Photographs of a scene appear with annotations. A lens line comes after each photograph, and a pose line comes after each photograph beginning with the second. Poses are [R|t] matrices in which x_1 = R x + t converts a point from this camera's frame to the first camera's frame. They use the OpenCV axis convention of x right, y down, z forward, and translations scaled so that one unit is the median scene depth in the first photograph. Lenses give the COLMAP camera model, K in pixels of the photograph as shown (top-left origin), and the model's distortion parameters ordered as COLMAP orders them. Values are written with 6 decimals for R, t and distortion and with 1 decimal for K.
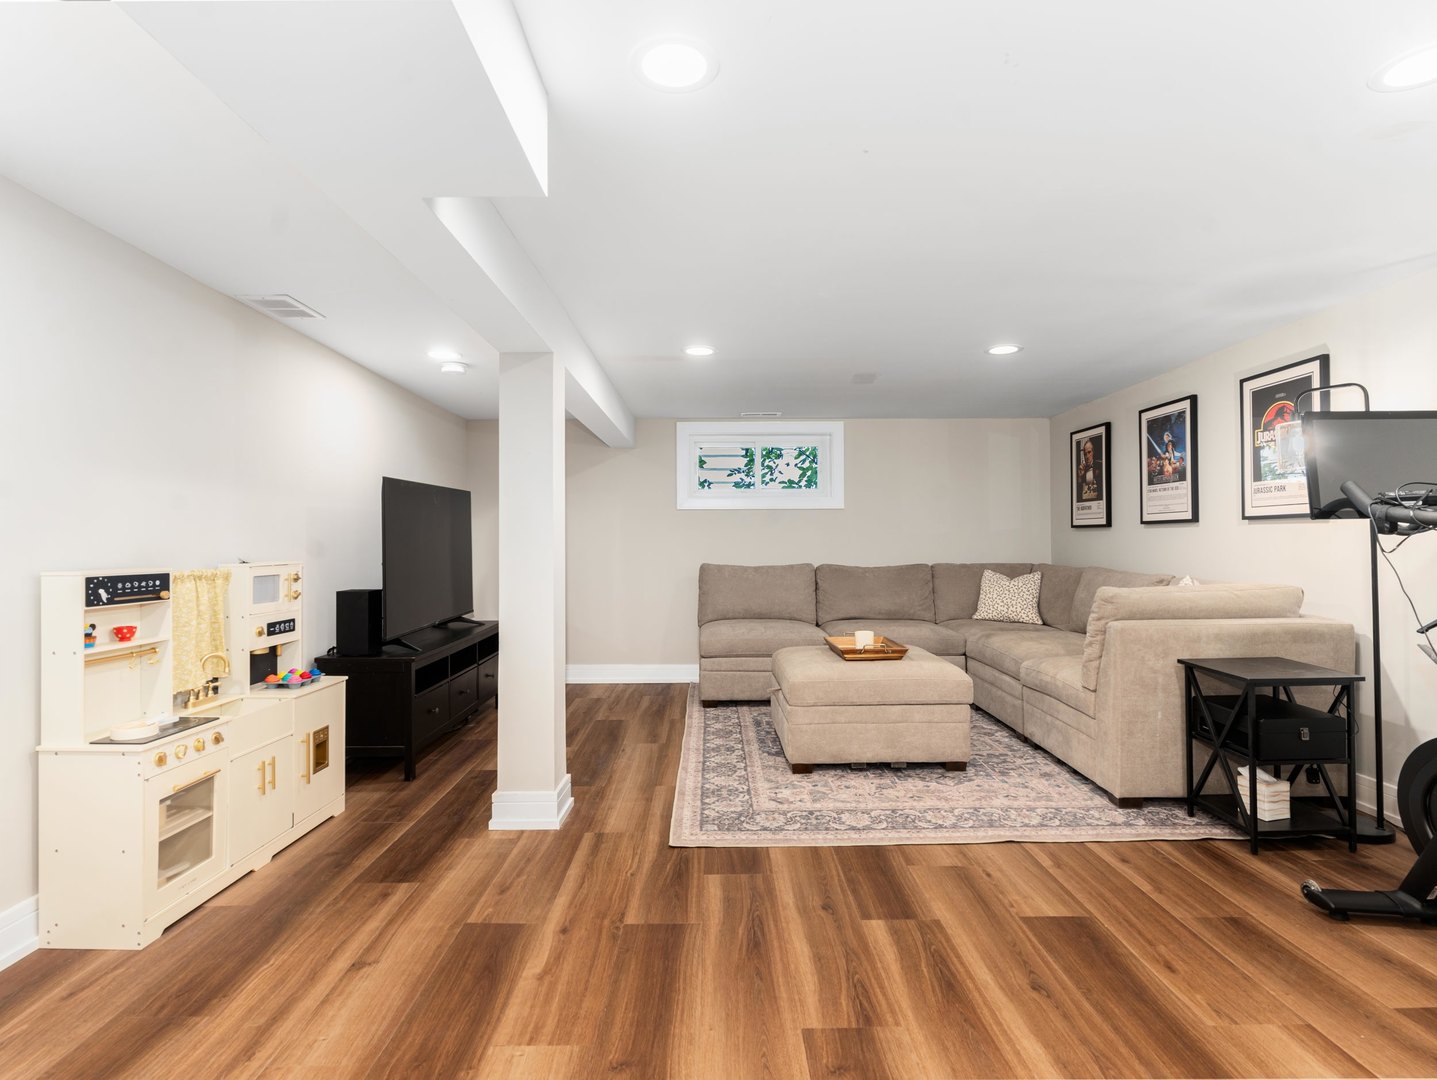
lens RADIAL K [[760.0, 0, 718.5], [0, 760.0, 540.0], [0, 0, 1]] dist [0.003062, 0.000362]
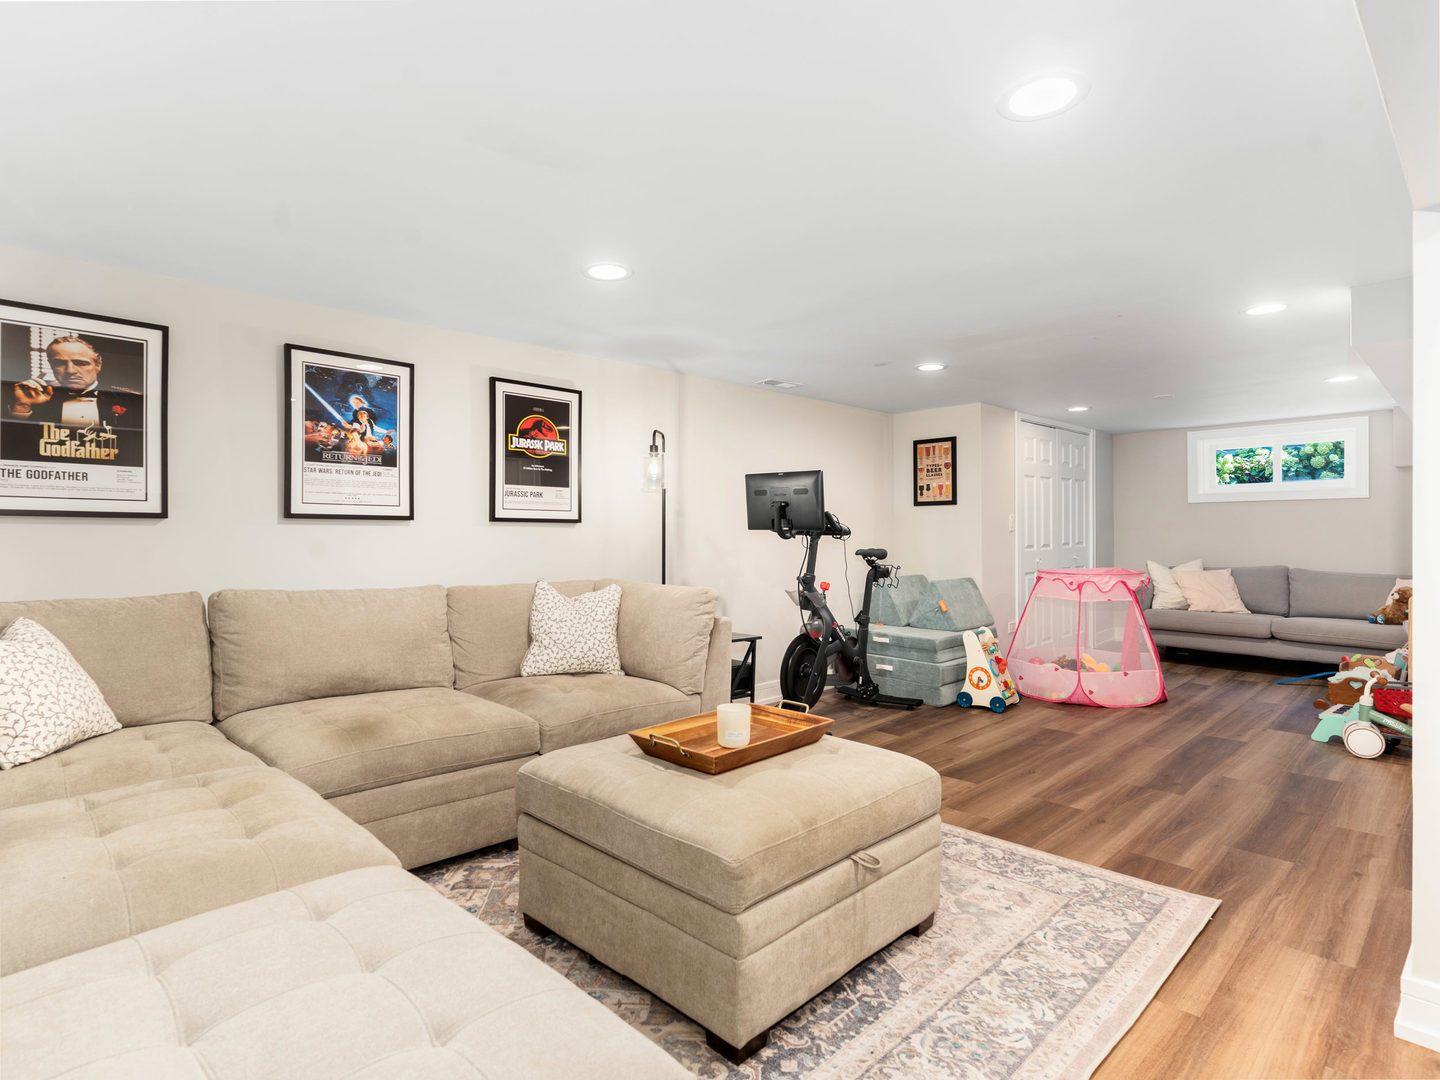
lens RADIAL K [[761.6, 0, 720.0], [0, 761.6, 540.0], [0, 0, 1]] dist [0.003062, 0.000362]
pose [[-0.698550, 0.002878, 0.715556, -0.185205], [0.002233, 0.999996, -0.001843, -0.000122], [-0.715558, 0.000311, -0.698553, 1.299275]]
